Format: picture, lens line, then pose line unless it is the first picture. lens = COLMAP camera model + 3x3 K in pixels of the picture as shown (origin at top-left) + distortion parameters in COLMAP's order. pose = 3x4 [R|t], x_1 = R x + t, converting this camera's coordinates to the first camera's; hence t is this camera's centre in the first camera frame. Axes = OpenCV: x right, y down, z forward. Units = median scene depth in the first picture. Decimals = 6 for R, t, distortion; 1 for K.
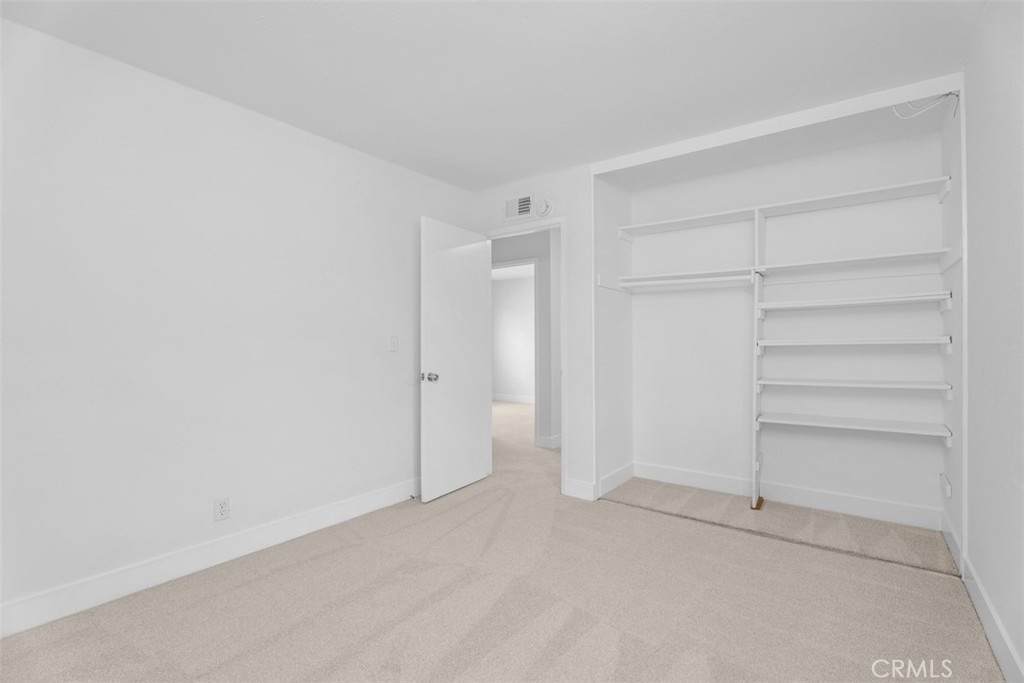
lens RADIAL K [[393.0, 0, 512.3], [0, 393.0, 341.3], [0, 0, 1]] dist [0.001533, -0.000115]
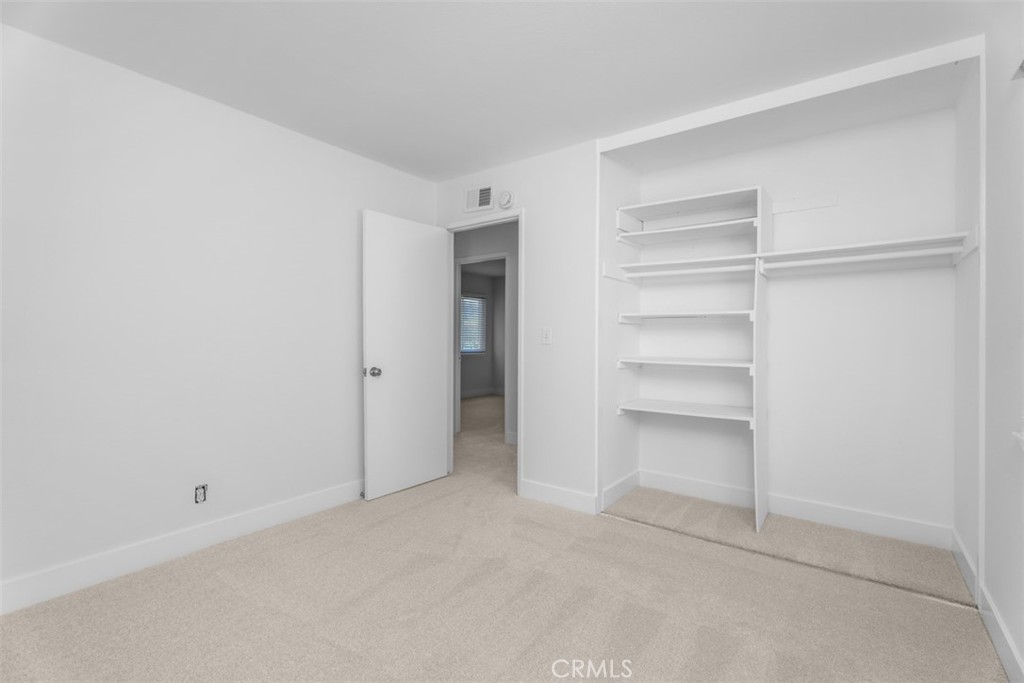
lens RADIAL K [[458.2, 0, 512.5], [0, 458.2, 341.5], [0, 0, 1]] dist [0.001516, -0.000991]
pose [[0.996275, 0.008640, -0.085794, 0.184661], [-0.007826, 0.999921, 0.009822, -0.001278], [0.085872, -0.009114, 0.996264, -0.111698]]
